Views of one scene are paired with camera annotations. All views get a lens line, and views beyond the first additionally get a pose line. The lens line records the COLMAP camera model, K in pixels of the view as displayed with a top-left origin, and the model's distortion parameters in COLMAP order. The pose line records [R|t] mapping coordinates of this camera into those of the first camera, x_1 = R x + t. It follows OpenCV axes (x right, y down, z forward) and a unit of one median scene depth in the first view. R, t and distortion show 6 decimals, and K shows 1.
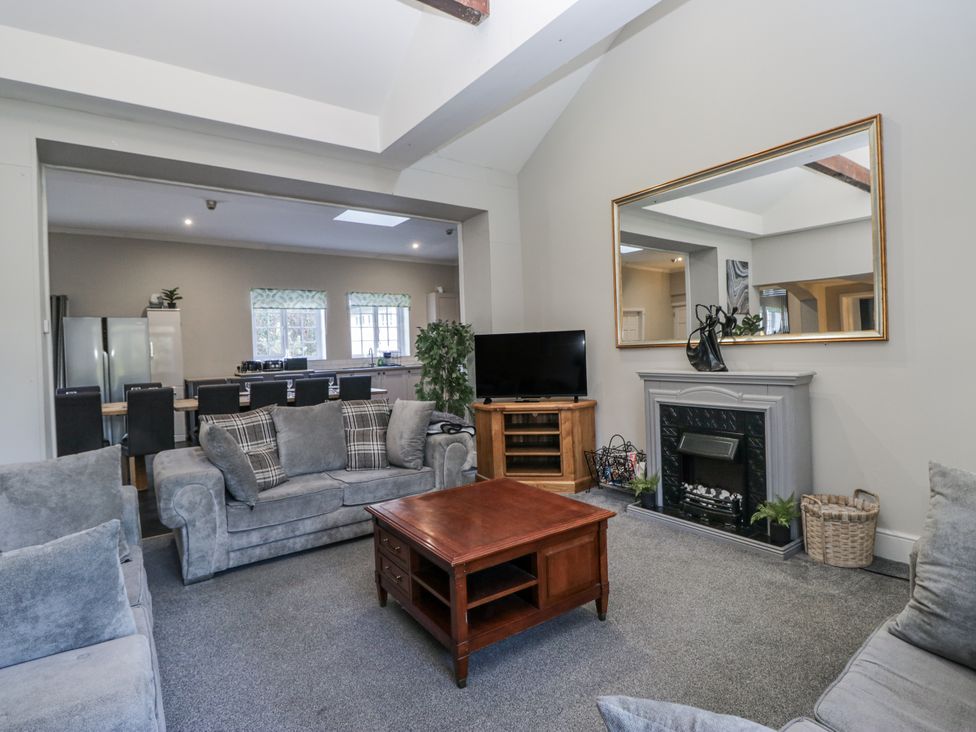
lens RADIAL K [[508.0, 0, 485.1], [0, 508.0, 358.5], [0, 0, 1]] dist [-0.000192, -0.013817]
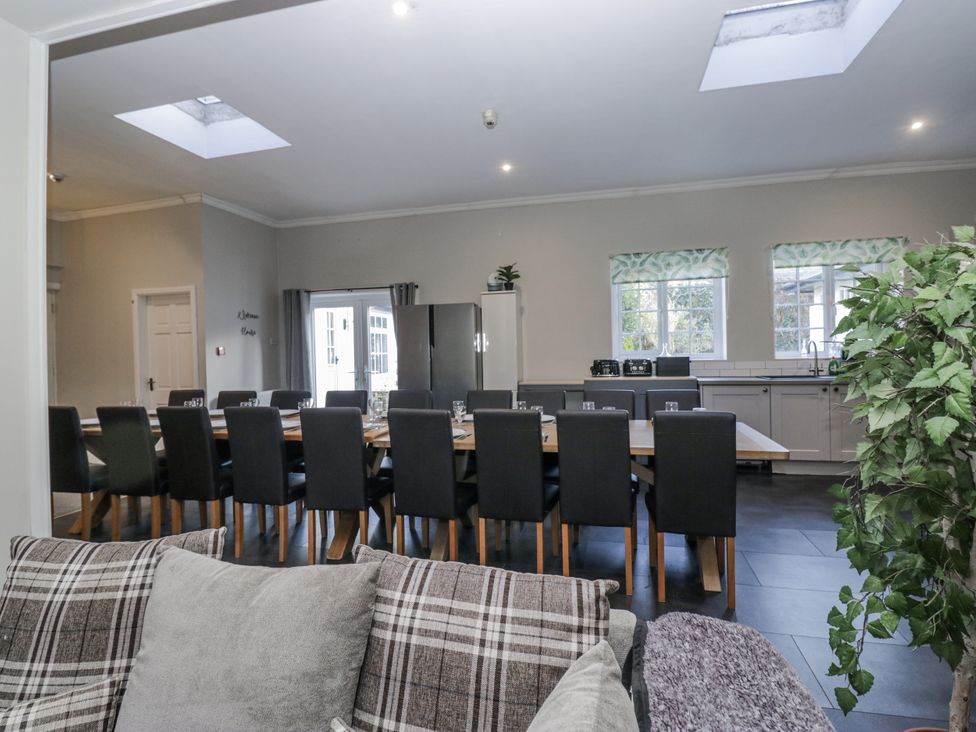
lens RADIAL K [[508.0, 0, 482.8], [0, 508.0, 355.4], [0, 0, 1]] dist [-0.000192, -0.013817]
pose [[0.635539, 0.027101, -0.771593, -0.033995], [-0.017988, 0.999632, 0.020294, -0.013005], [0.771859, 0.000981, 0.635793, 0.468930]]
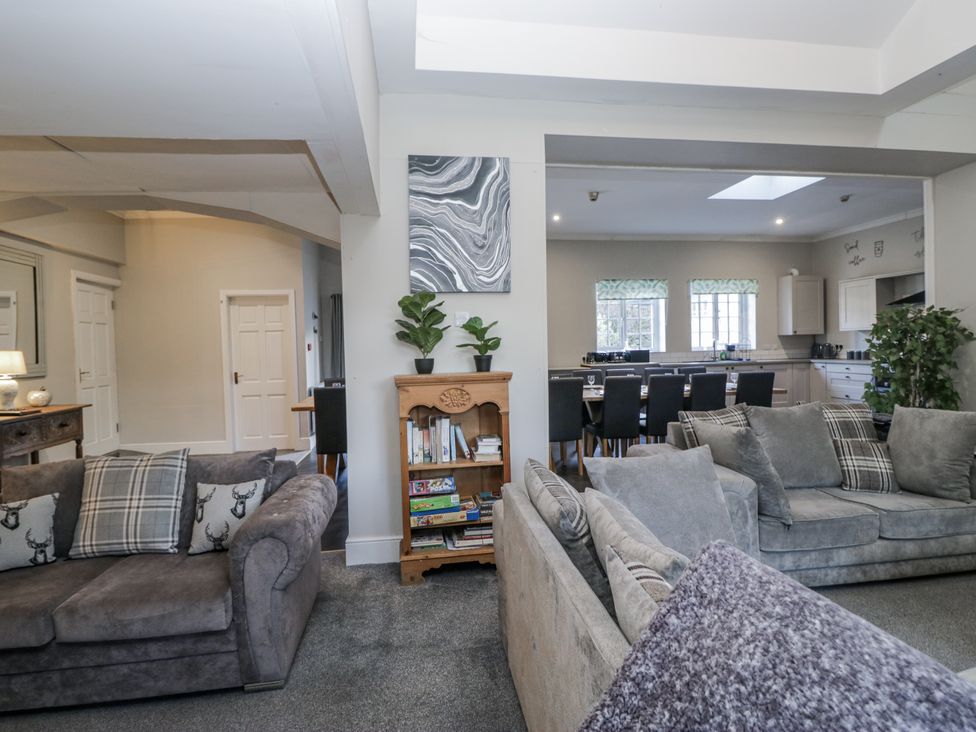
lens RADIAL K [[508.0, 0, 481.5], [0, 508.0, 357.3], [0, 0, 1]] dist [-0.000192, -0.013817]
pose [[0.880387, 0.021746, -0.473757, -0.202400], [-0.015483, 0.999734, 0.017118, 0.001410], [0.474003, -0.007736, 0.880489, 0.004634]]
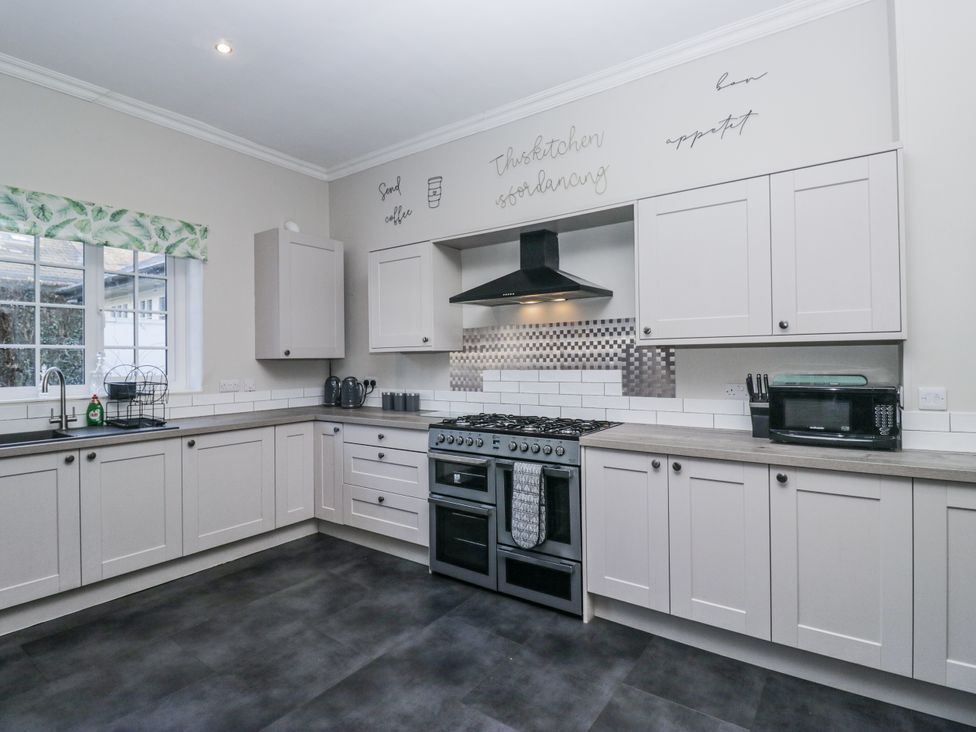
lens RADIAL K [[508.0, 0, 491.8], [0, 508.0, 351.9], [0, 0, 1]] dist [-0.000192, -0.013817]
pose [[0.947799, 0.023890, 0.317973, -0.088610], [-0.010923, 0.999037, -0.042503, -0.027075], [-0.318682, 0.036811, 0.947147, 0.786264]]
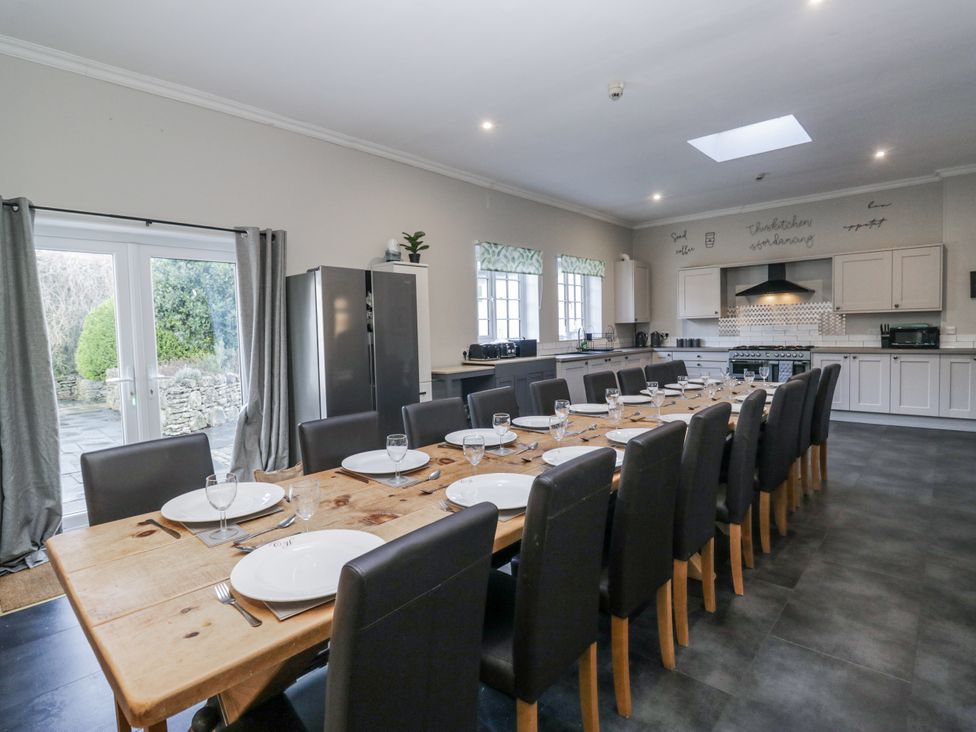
lens RADIAL K [[508.0, 0, 490.7], [0, 508.0, 356.5], [0, 0, 1]] dist [-0.000192, -0.013817]
pose [[0.978737, -0.005291, 0.205051, -0.656514], [0.000661, 0.999743, 0.022641, 0.007231], [-0.205118, -0.022024, 0.978489, 0.335761]]
